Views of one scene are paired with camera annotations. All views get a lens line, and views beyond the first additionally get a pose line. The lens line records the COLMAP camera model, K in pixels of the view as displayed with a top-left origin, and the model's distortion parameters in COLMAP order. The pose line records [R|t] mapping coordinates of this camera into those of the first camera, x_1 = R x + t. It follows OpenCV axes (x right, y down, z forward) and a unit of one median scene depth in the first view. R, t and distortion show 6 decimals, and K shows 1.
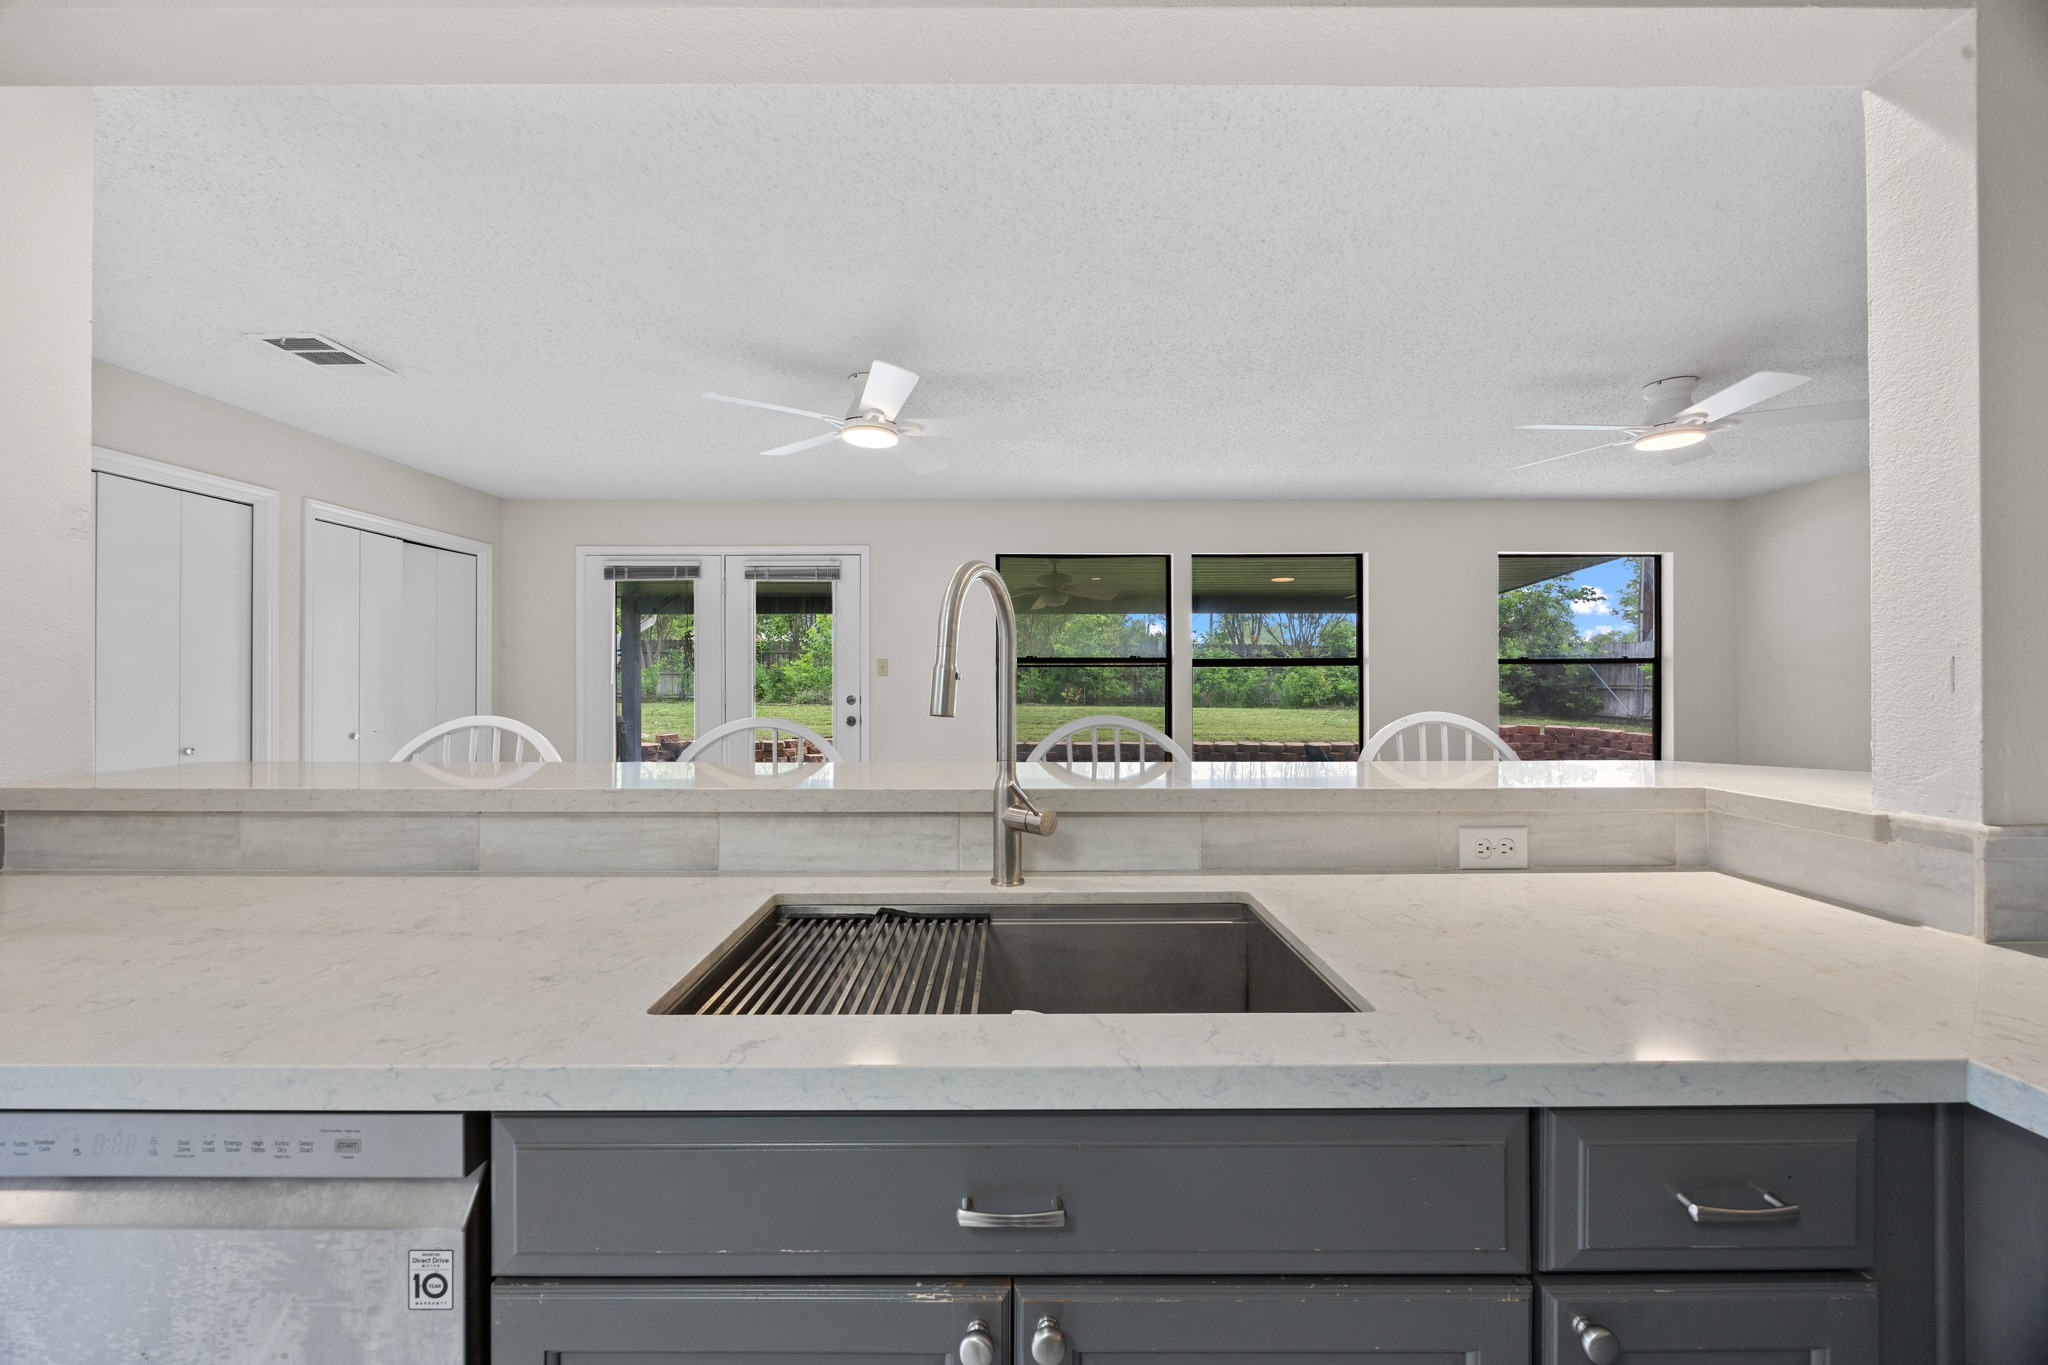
lens RADIAL K [[769.3, 0, 1024.0], [0, 769.3, 682.5], [0, 0, 1]] dist [0.000479, -0.002788]
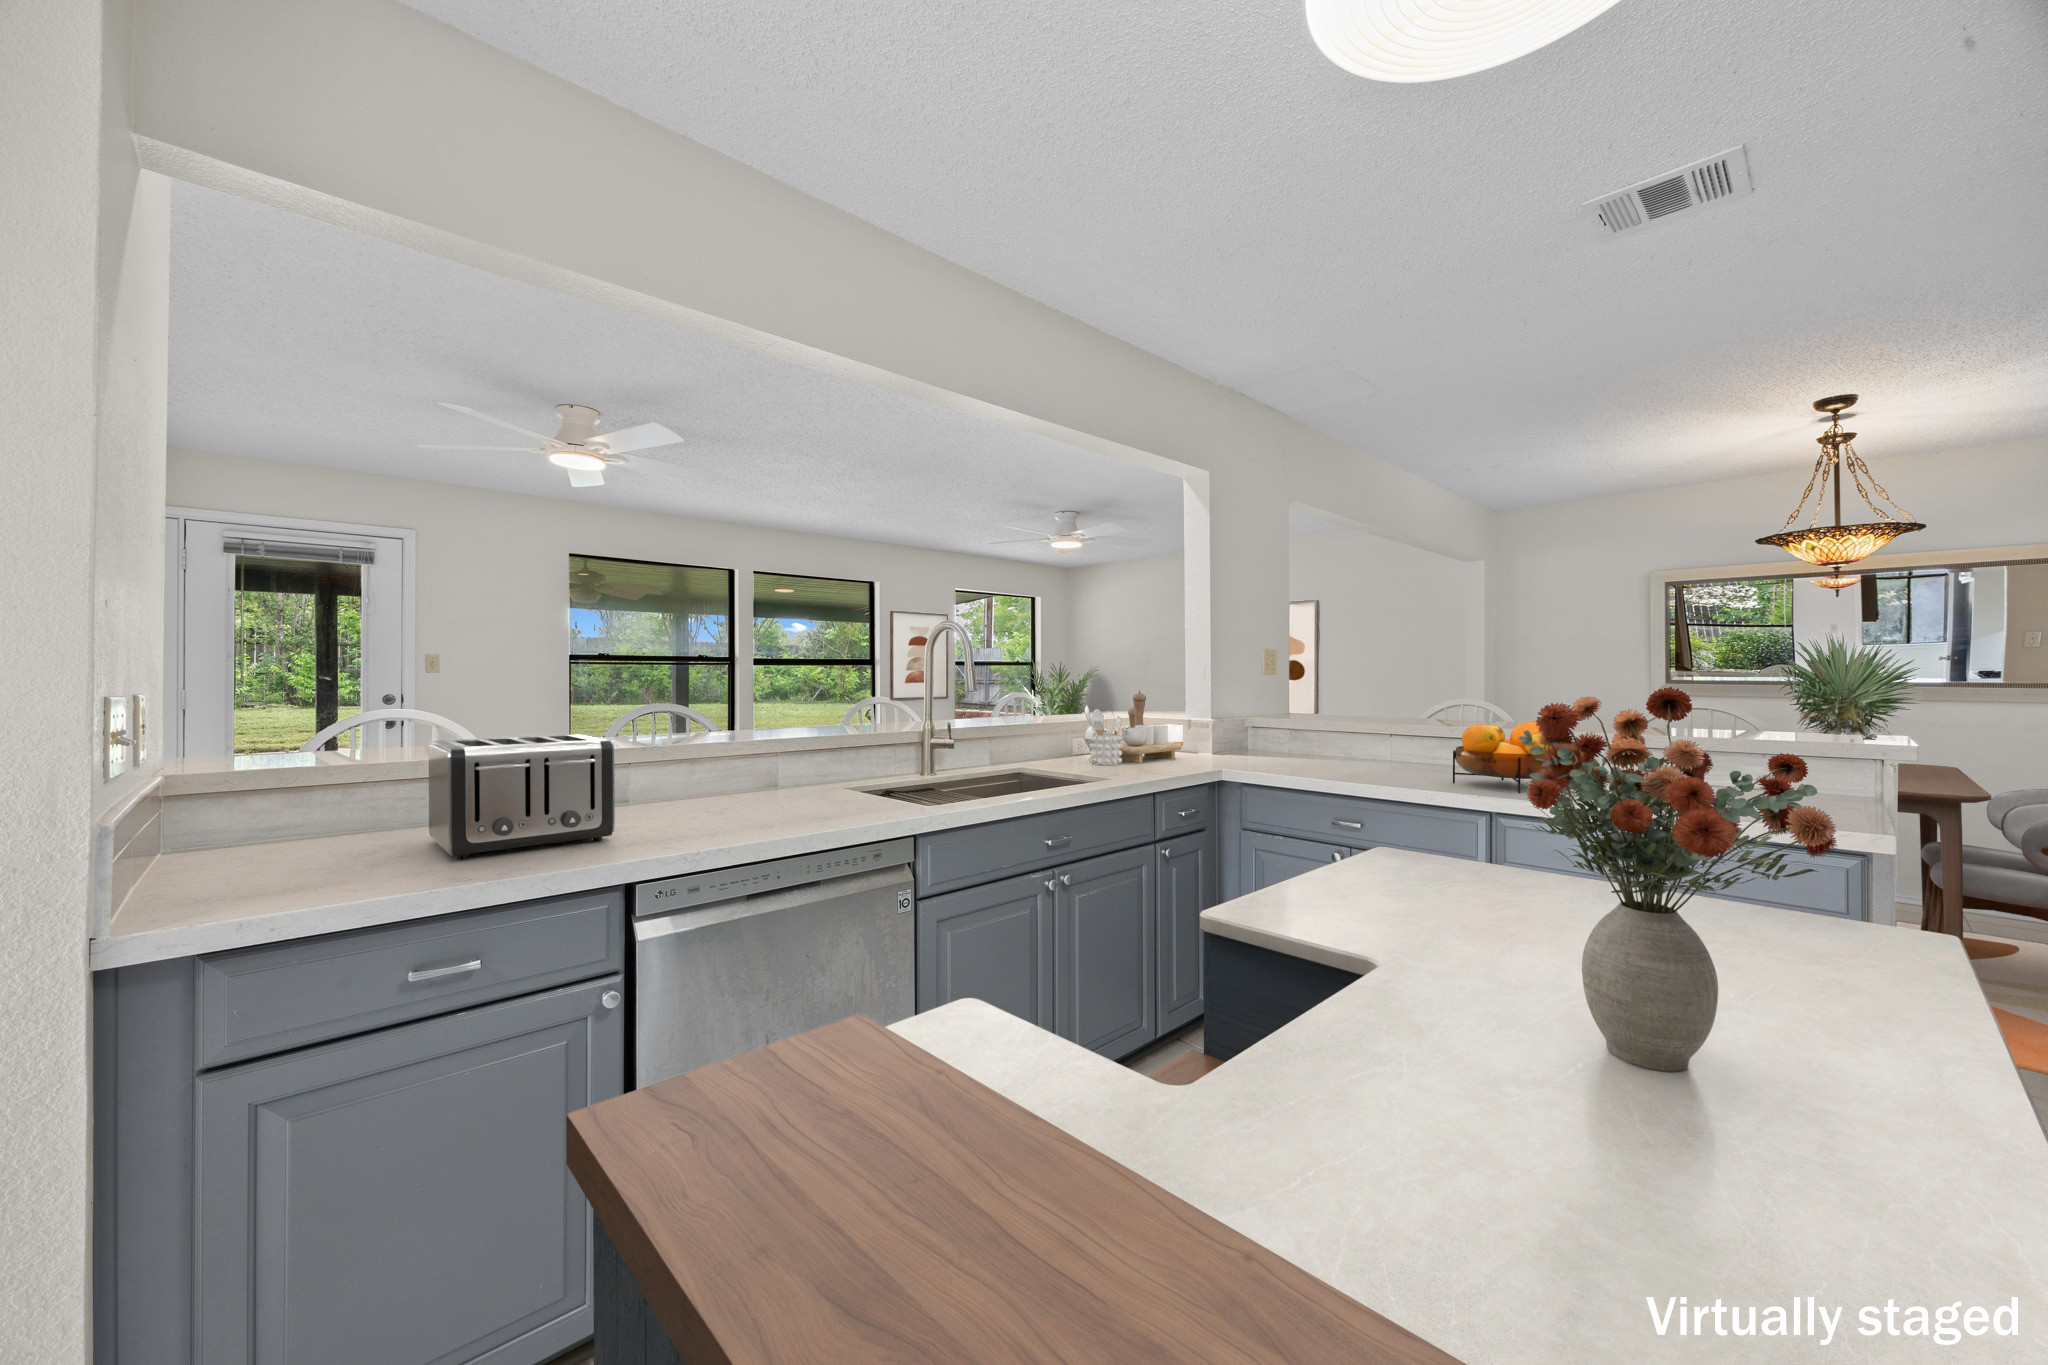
lens RADIAL K [[772.9, 0, 1024.0], [0, 772.9, 682.5], [0, 0, 1]] dist [0.000143, -0.000411]
pose [[0.729033, -0.007551, 0.684437, -0.490958], [0.004220, 0.999970, 0.006538, 0.000498], [-0.684466, -0.001878, 0.729043, -0.267162]]
